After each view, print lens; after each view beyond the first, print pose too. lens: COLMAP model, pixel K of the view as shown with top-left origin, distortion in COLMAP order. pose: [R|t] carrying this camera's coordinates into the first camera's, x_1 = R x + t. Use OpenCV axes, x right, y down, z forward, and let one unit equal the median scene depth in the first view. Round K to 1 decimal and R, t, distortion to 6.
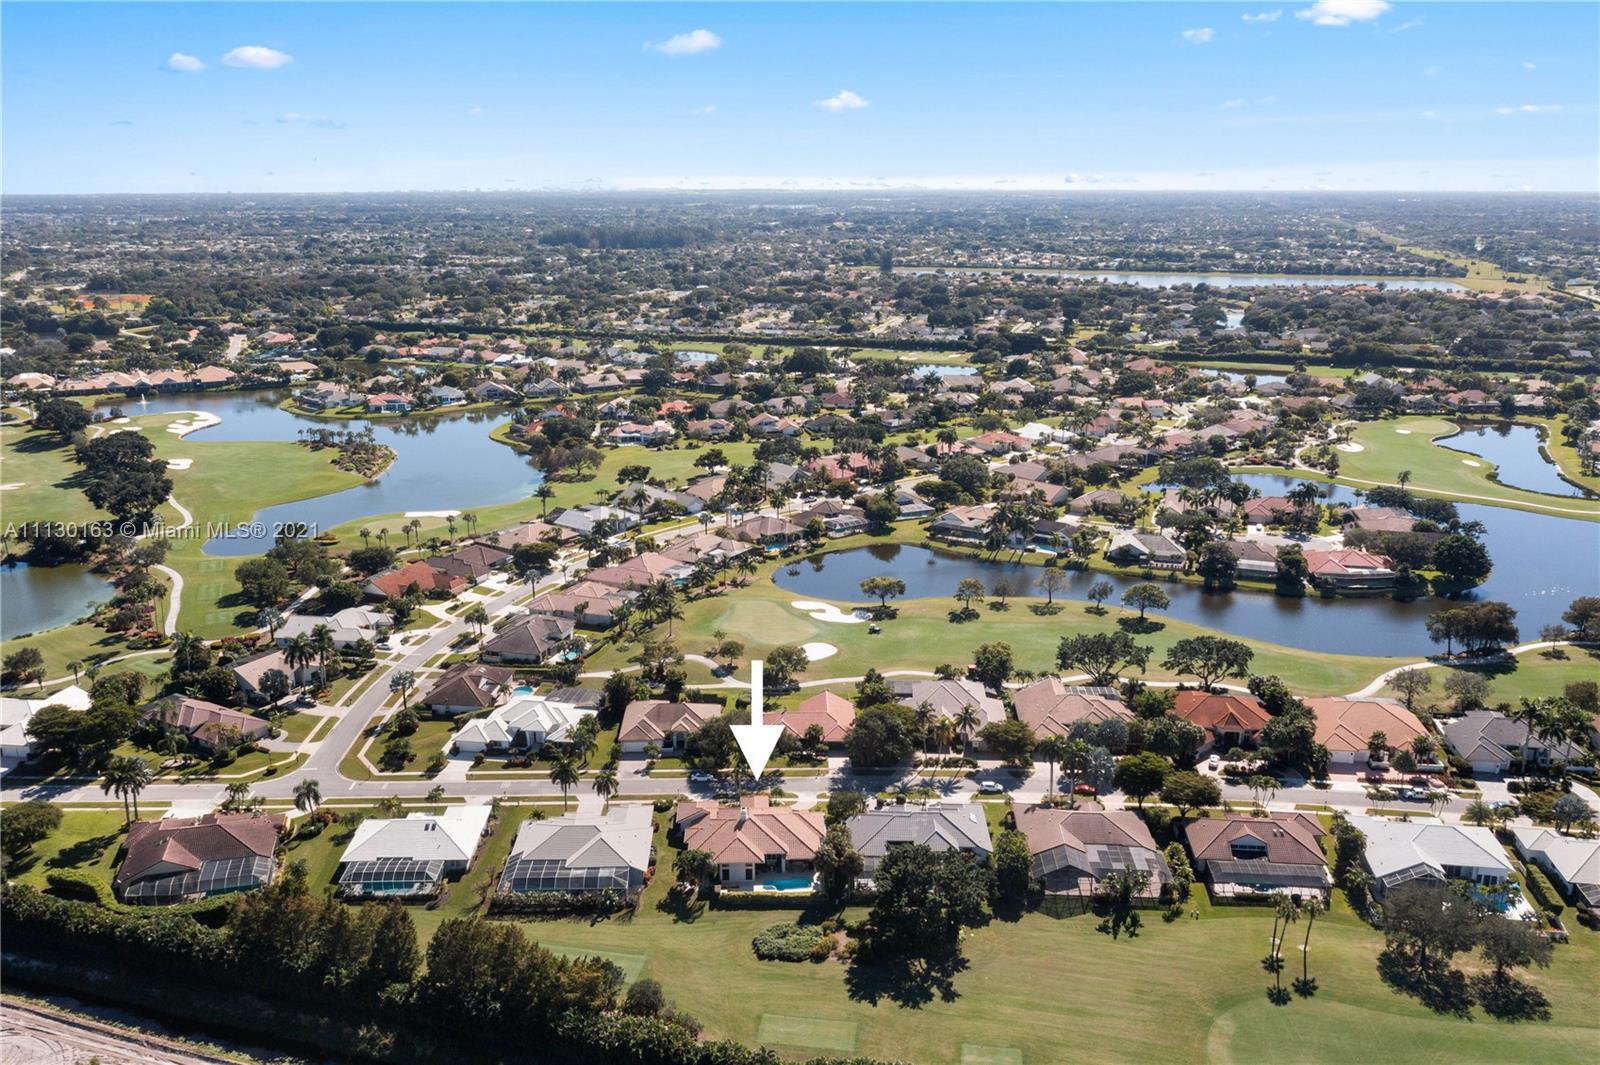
lens RADIAL K [[1288.2, 0, 794.4], [0, 1288.2, 537.6], [0, 0, 1]] dist [-0.011561, 0.006482]
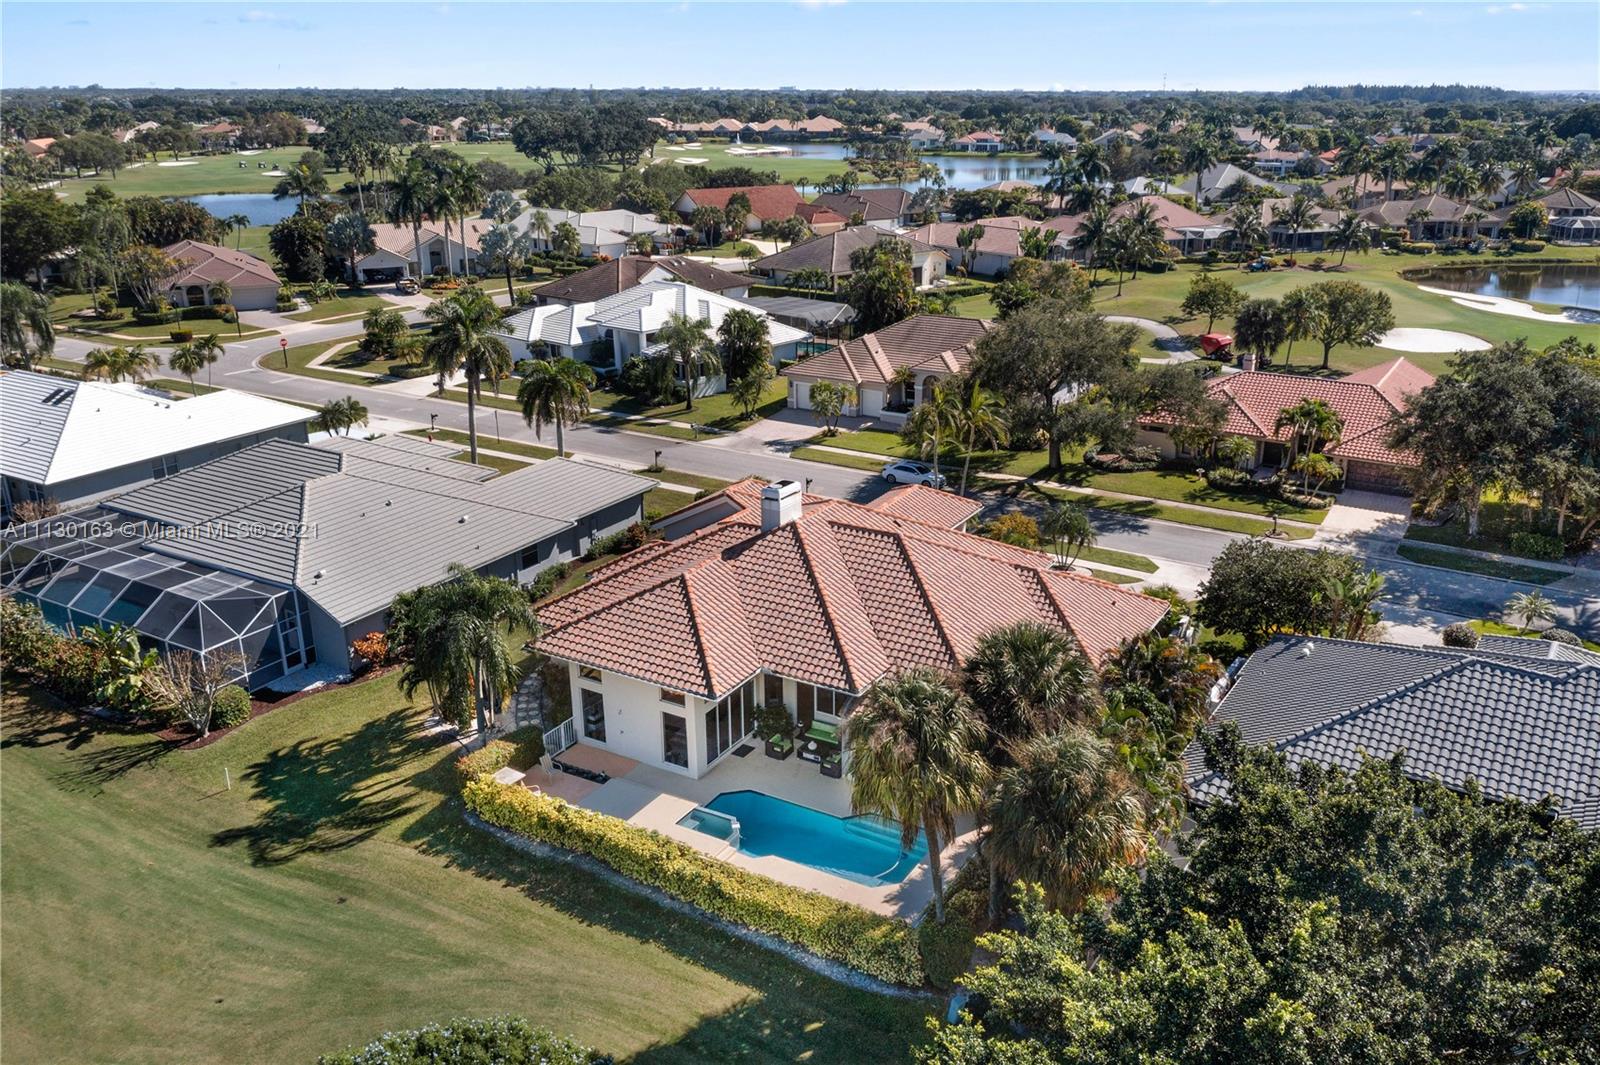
lens RADIAL K [[1288.2, 0, 803.7], [0, 1288.2, 541.4], [0, 0, 1]] dist [-0.011561, 0.006482]
pose [[0.852545, 0.184810, -0.488889, 0.087142], [-0.146359, 0.982390, 0.116138, 0.202458], [0.501743, -0.027459, 0.864581, 0.834818]]
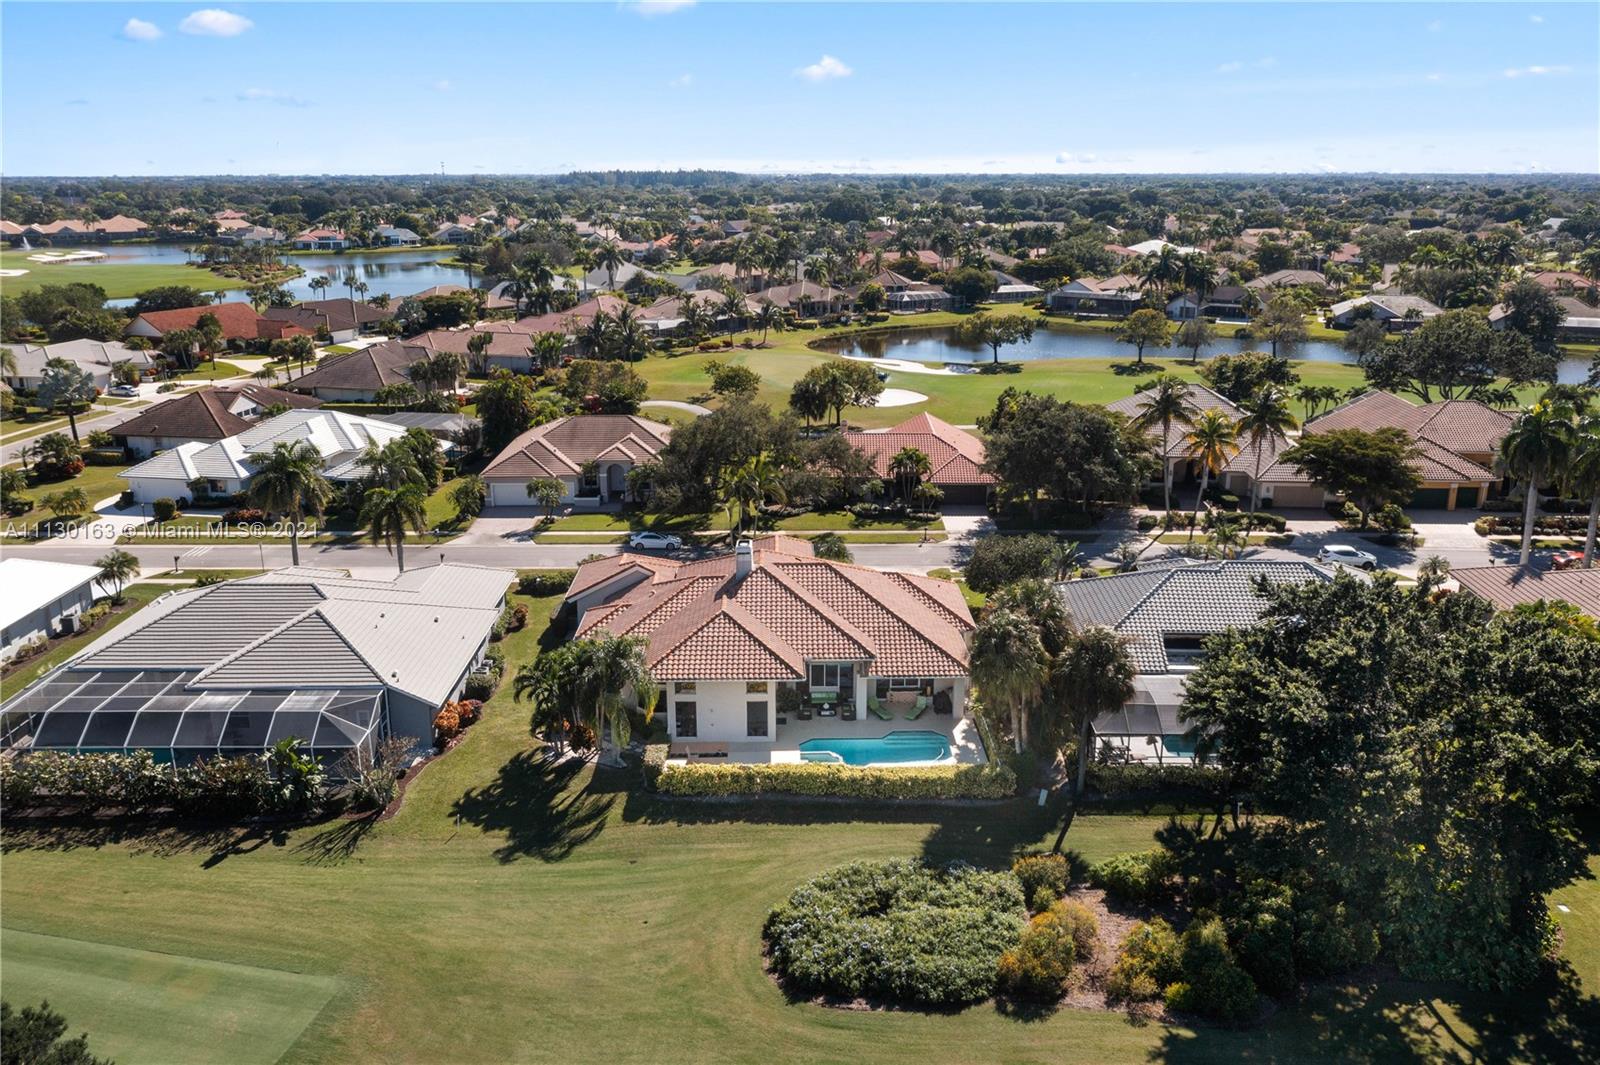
lens RADIAL K [[1288.2, 0, 808.9], [0, 1288.2, 523.9], [0, 0, 1]] dist [-0.011561, 0.006482]
pose [[0.999934, 0.008808, -0.007389, -0.020499], [-0.008775, 0.999951, 0.004486, 0.214279], [0.007429, -0.004421, 0.999963, 0.685956]]
